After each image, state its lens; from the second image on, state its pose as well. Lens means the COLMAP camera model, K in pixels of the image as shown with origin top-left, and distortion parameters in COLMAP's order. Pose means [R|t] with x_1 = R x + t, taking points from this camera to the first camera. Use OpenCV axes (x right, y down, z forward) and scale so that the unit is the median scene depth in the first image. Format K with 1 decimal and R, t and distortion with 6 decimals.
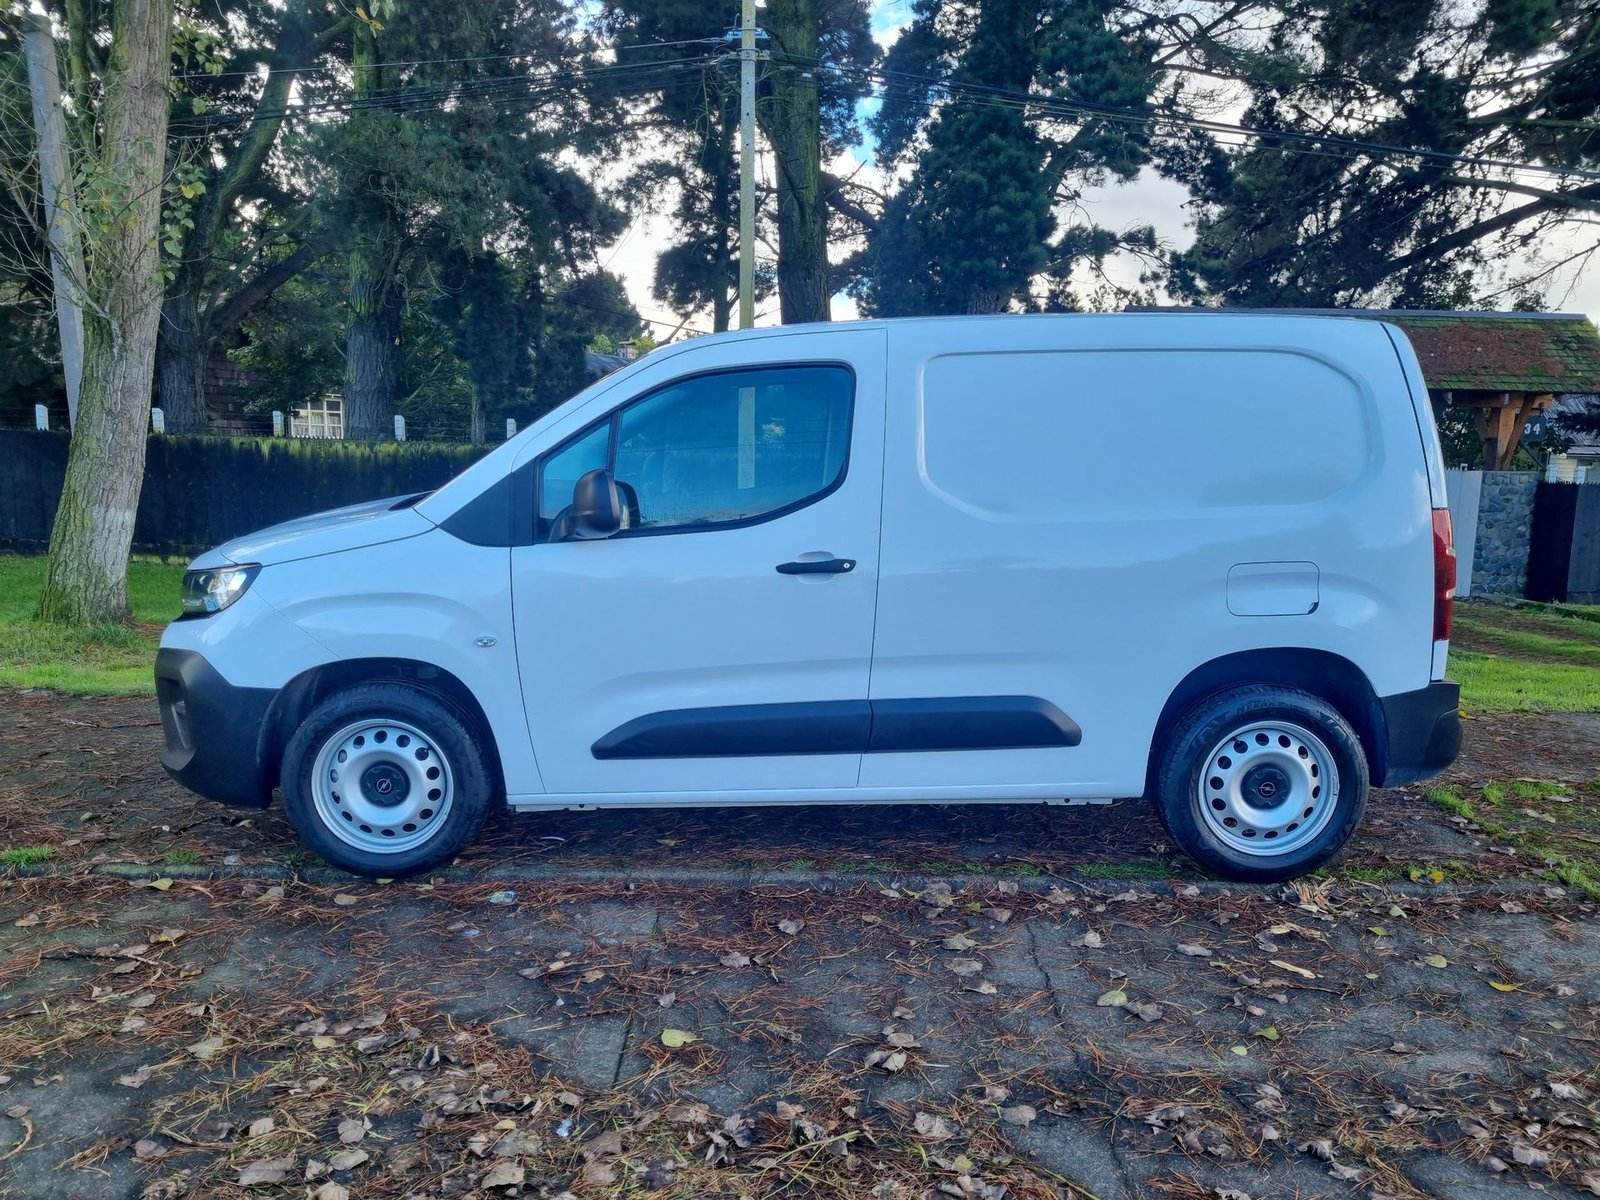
lens RADIAL K [[1218.6, 0, 795.3], [0, 1218.6, 611.8], [0, 0, 1]] dist [0.065988, -0.058589]
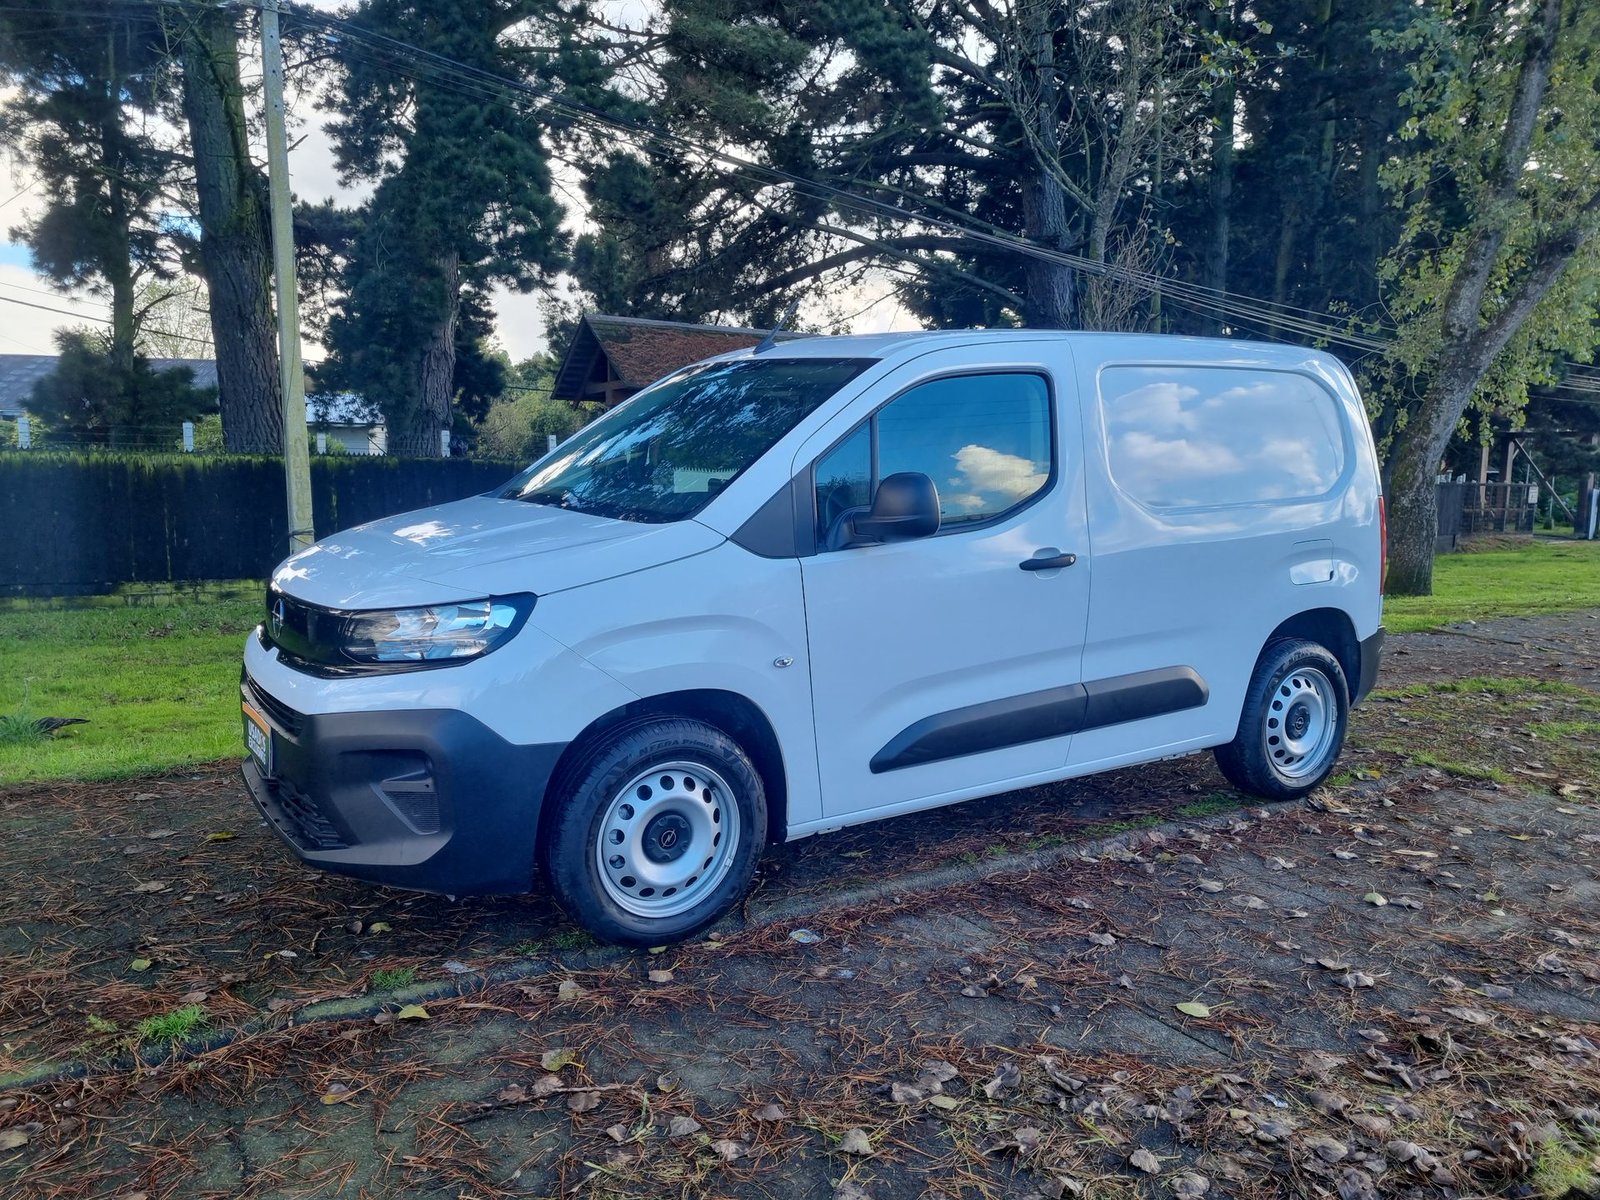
lens RADIAL K [[1218.6, 0, 792.6], [0, 1218.6, 601.6], [0, 0, 1]] dist [0.065988, -0.058589]
pose [[0.846123, -0.066761, 0.528789, -0.716128], [0.072563, 0.997316, 0.009804, -0.028827], [-0.528024, 0.030075, 0.848696, 0.212110]]
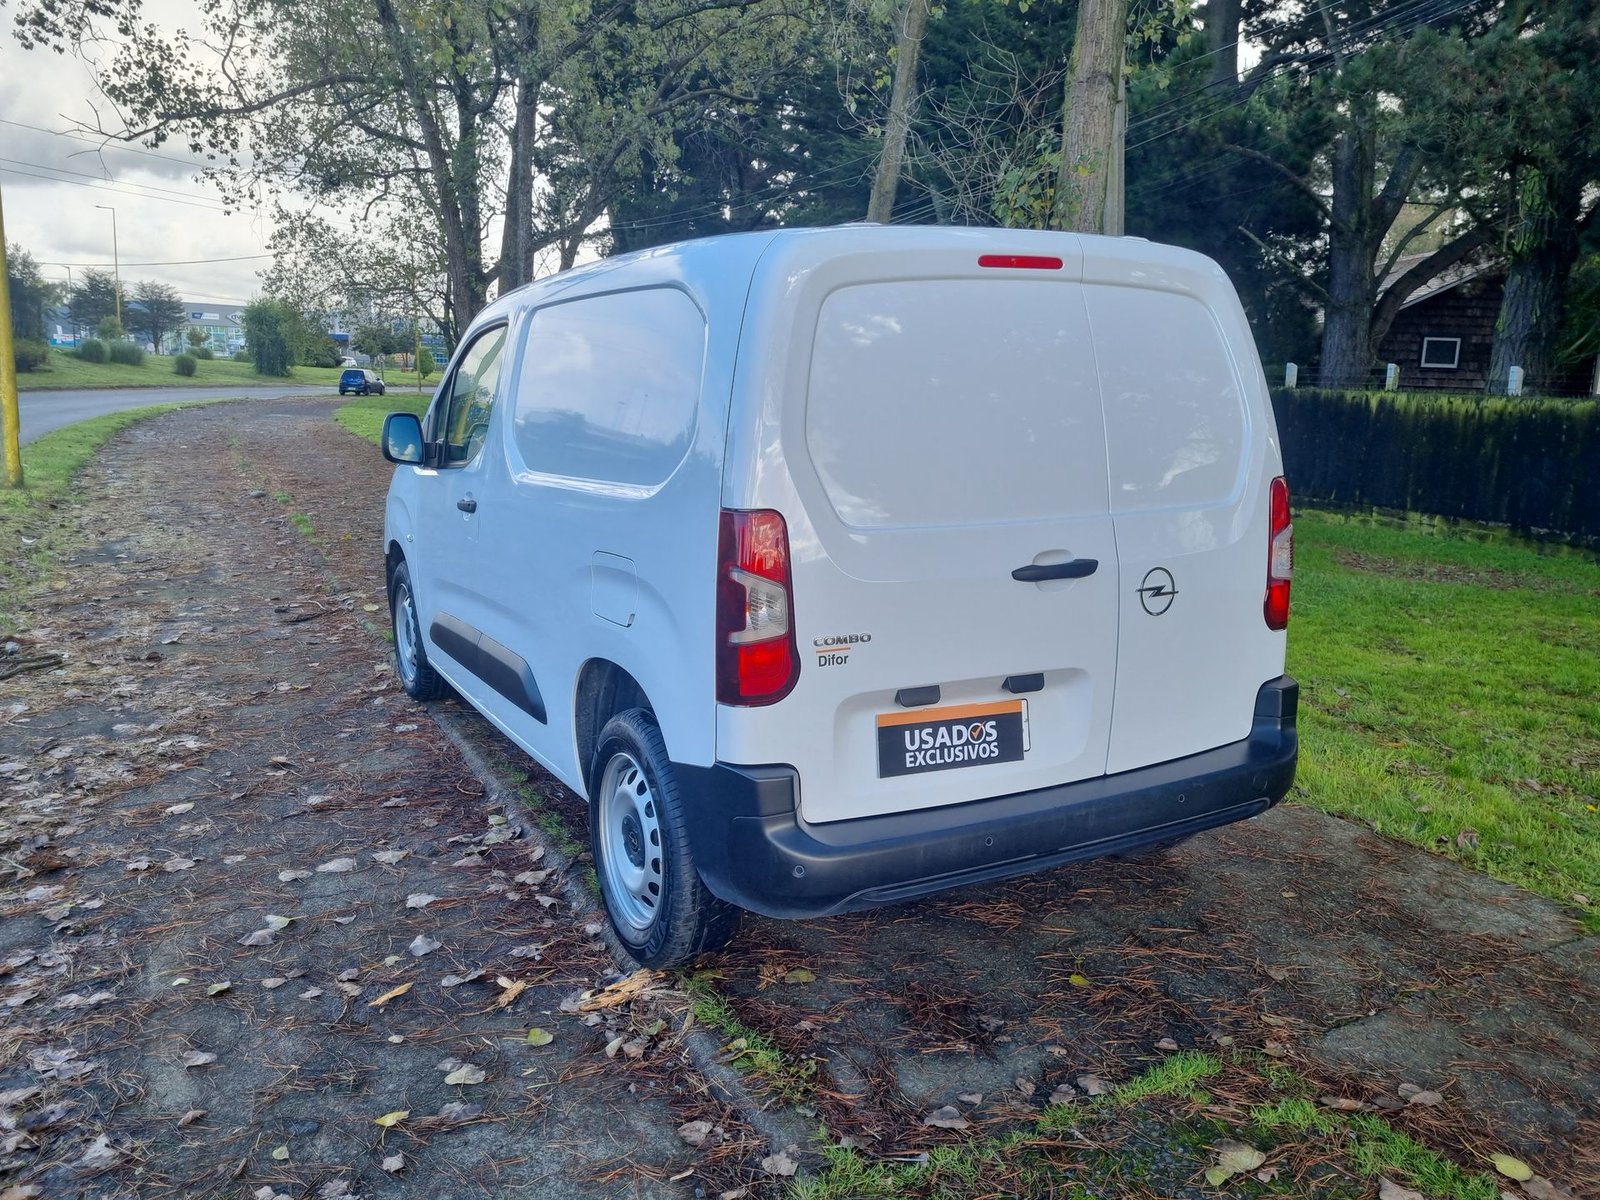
lens RADIAL K [[1218.6, 0, 787.2], [0, 1218.6, 591.9], [0, 0, 1]] dist [0.065988, -0.058589]
pose [[0.458952, 0.154205, -0.874976, 1.115387], [-0.136020, 0.985408, 0.102321, -0.110606], [0.877987, 0.072054, 0.473230, 0.713726]]
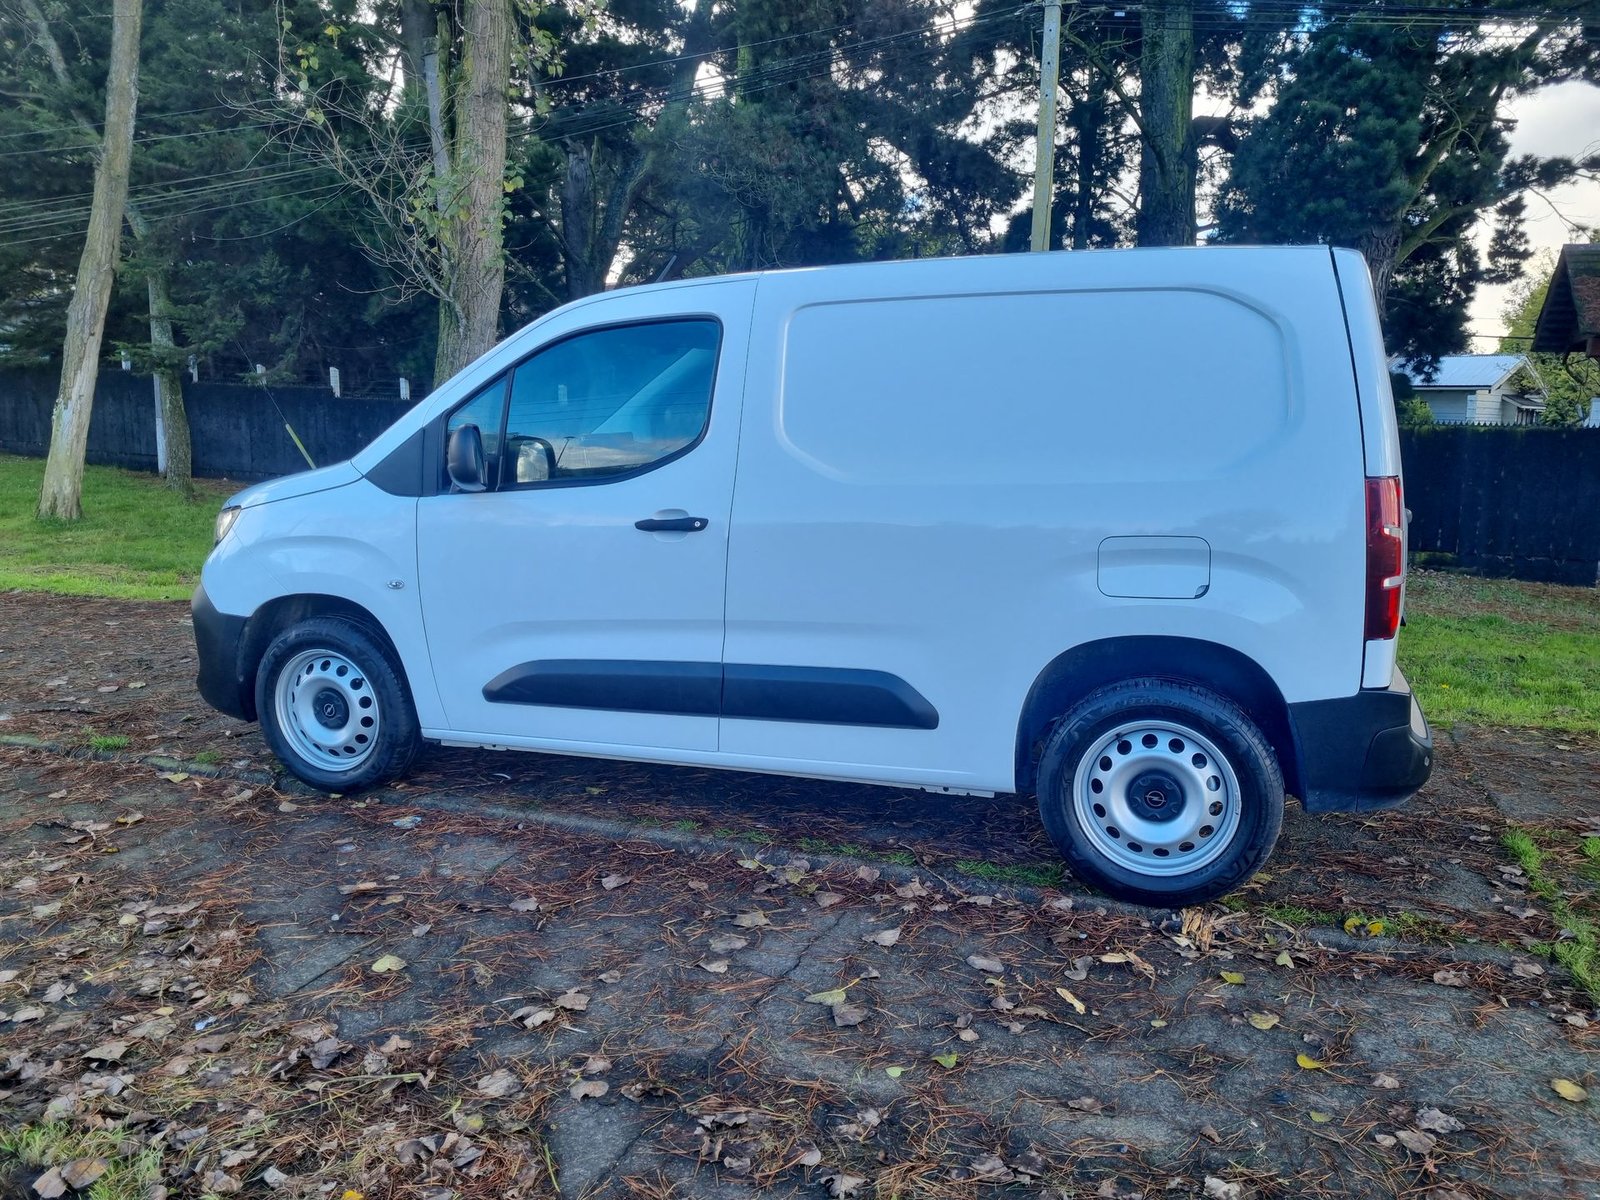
lens RADIAL K [[1218.6, 0, 803.9], [0, 1218.6, 606.3], [0, 0, 1]] dist [0.065988, -0.058589]
pose [[0.936598, 0.054265, -0.346179, 0.451293], [-0.047788, 0.998486, 0.027227, -0.002797], [0.347132, -0.008958, 0.937773, 0.108430]]
